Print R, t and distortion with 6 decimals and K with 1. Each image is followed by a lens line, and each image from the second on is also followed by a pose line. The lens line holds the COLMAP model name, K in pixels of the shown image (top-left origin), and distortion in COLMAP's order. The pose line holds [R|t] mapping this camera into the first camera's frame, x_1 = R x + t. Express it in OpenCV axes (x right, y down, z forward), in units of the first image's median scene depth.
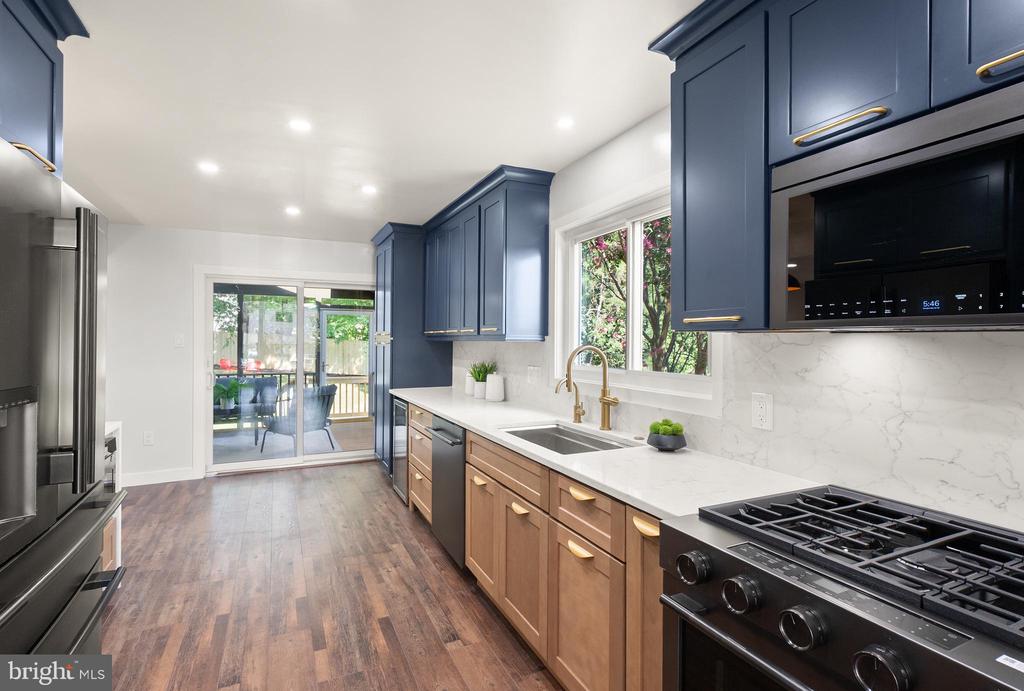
lens RADIAL K [[486.1, 0, 501.1], [0, 486.1, 335.9], [0, 0, 1]] dist [-0.002570, 0.000403]
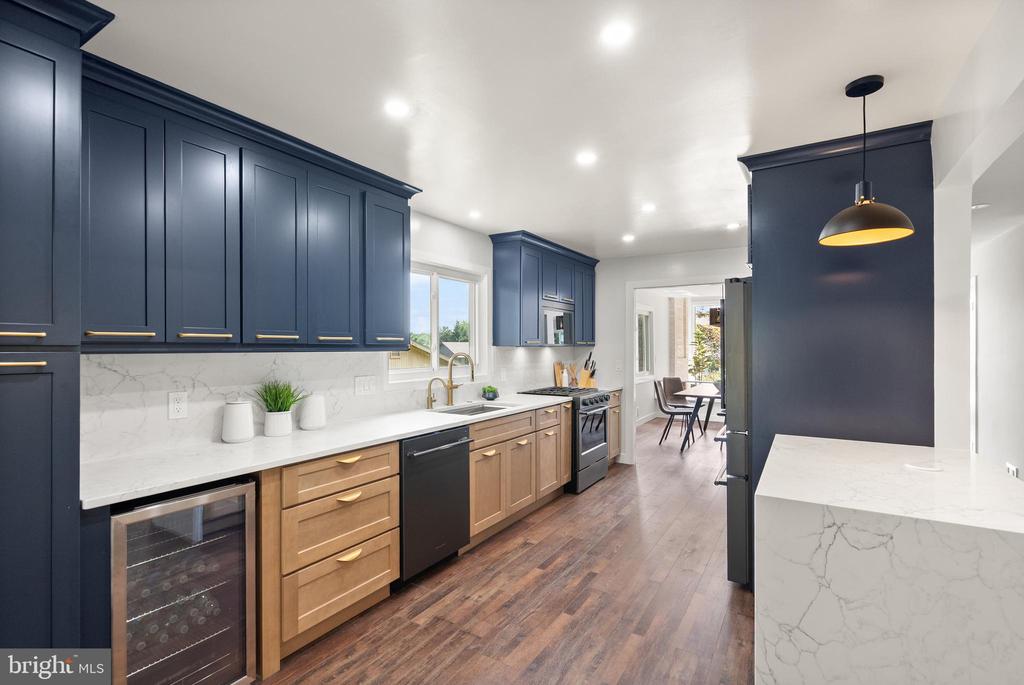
lens RADIAL K [[464.4, 0, 500.8], [0, 464.4, 345.8], [0, 0, 1]] dist [-0.001639, 0.000057]
pose [[-0.524380, 0.002561, 0.851481, -0.992054], [-0.005187, 0.999967, -0.006202, 0.004691], [-0.851469, -0.007669, -0.524349, 1.402554]]
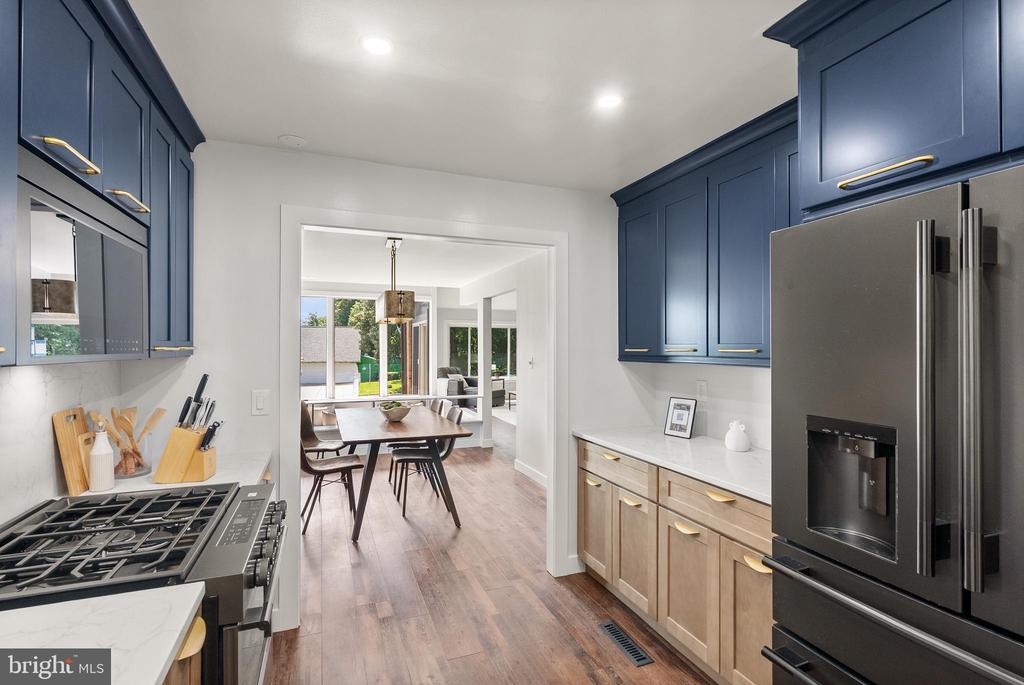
lens RADIAL K [[464.4, 0, 500.8], [0, 464.4, 345.8], [0, 0, 1]] dist [-0.001639, 0.000057]
pose [[-0.998065, -0.002488, 0.062131, -0.091605], [-0.003190, 0.999932, -0.011211, -0.017721], [-0.062099, -0.011388, -0.998005, 0.768461]]
